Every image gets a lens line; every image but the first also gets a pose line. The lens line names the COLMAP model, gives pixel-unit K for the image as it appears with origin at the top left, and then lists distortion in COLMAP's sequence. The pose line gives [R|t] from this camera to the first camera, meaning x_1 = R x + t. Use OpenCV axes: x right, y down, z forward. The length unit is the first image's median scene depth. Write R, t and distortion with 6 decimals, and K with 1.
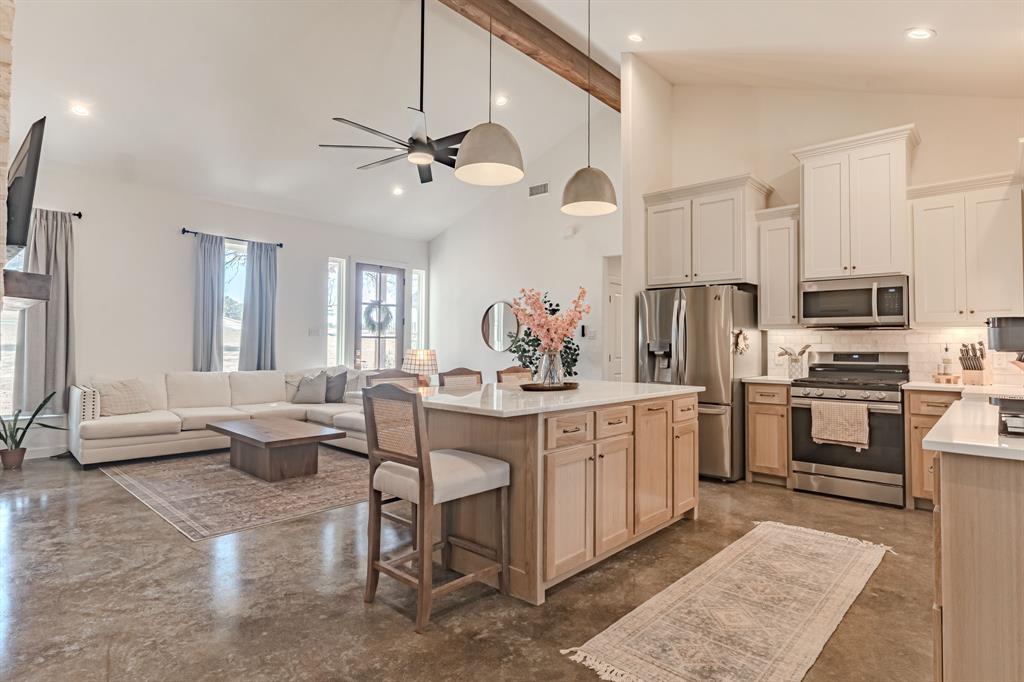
lens RADIAL K [[532.1, 0, 511.8], [0, 532.1, 329.4], [0, 0, 1]] dist [-0.002956, 0.000458]
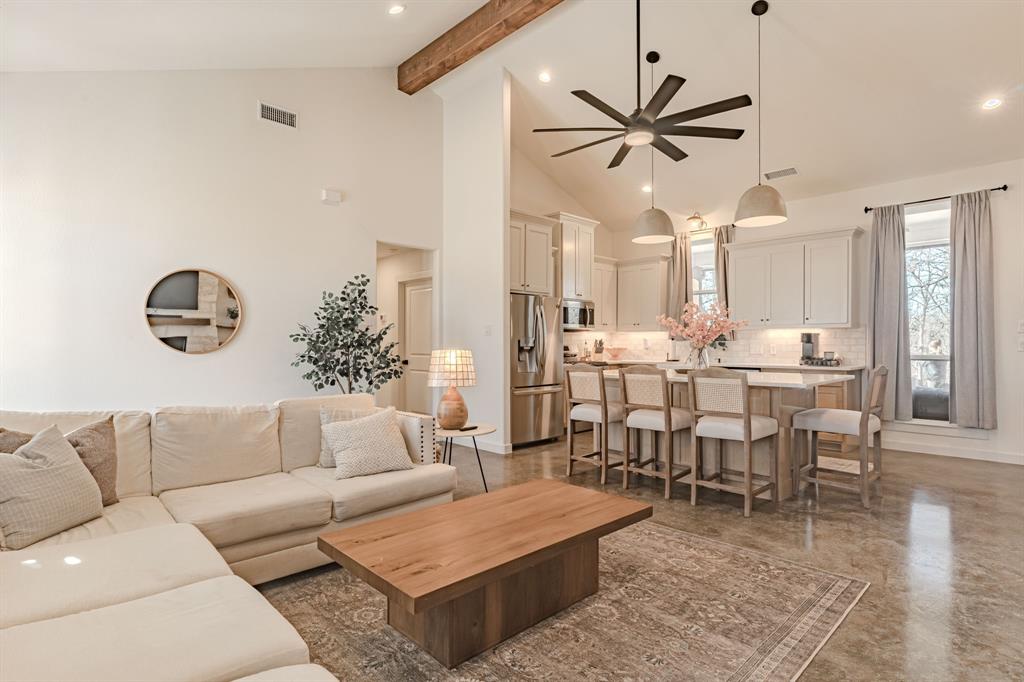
lens RADIAL K [[526.1, 0, 523.9], [0, 526.1, 344.4], [0, 0, 1]] dist [0.001095, -0.000306]
pose [[0.052133, -0.010654, 0.998583, -1.036277], [-0.027476, 0.999549, 0.012099, 0.024771], [-0.998262, -0.028068, 0.051817, 1.085820]]
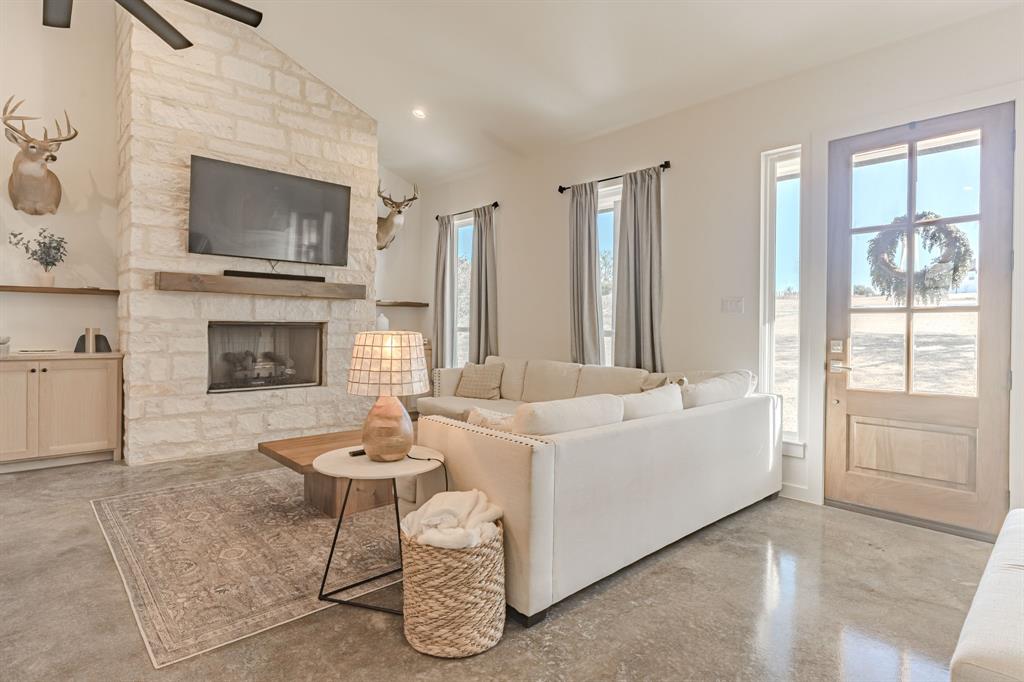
lens RADIAL K [[532.1, 0, 511.8], [0, 532.1, 329.4], [0, 0, 1]] dist [-0.002956, 0.000458]
pose [[-0.084913, -0.006234, -0.996369, 0.297280], [0.016309, 0.999838, -0.007646, 0.050375], [0.996255, -0.016899, -0.084798, 1.409833]]
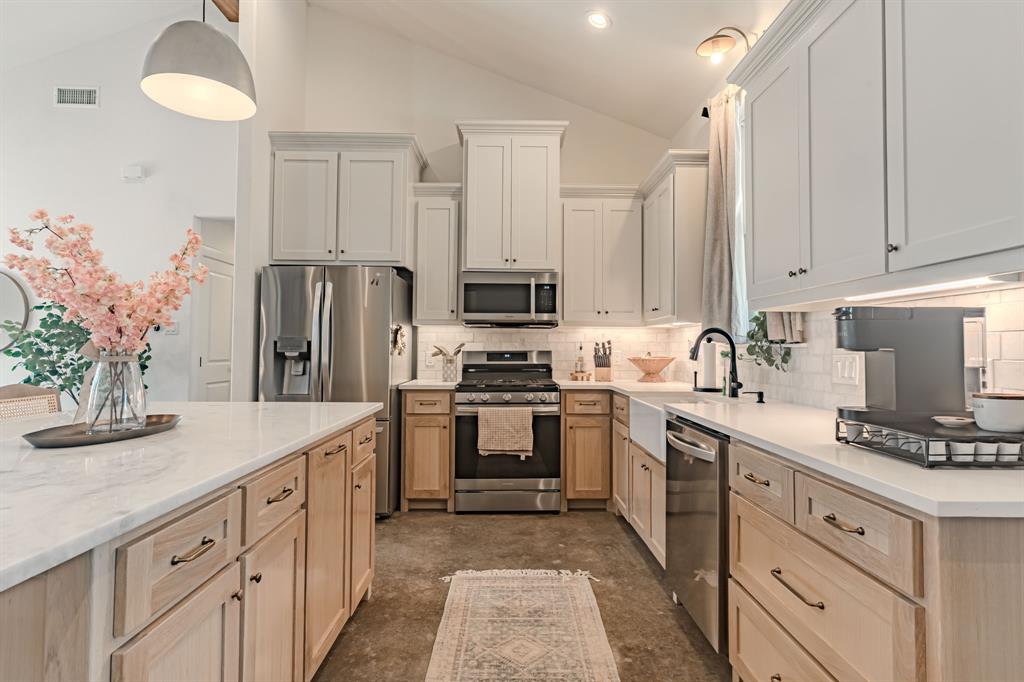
lens RADIAL K [[532.1, 0, 511.8], [0, 532.1, 329.4], [0, 0, 1]] dist [-0.002956, 0.000458]
pose [[0.731064, 0.020160, 0.682011, 0.006104], [-0.021339, 0.999750, -0.006679, 0.010678], [-0.681975, -0.009671, 0.731312, 0.318191]]
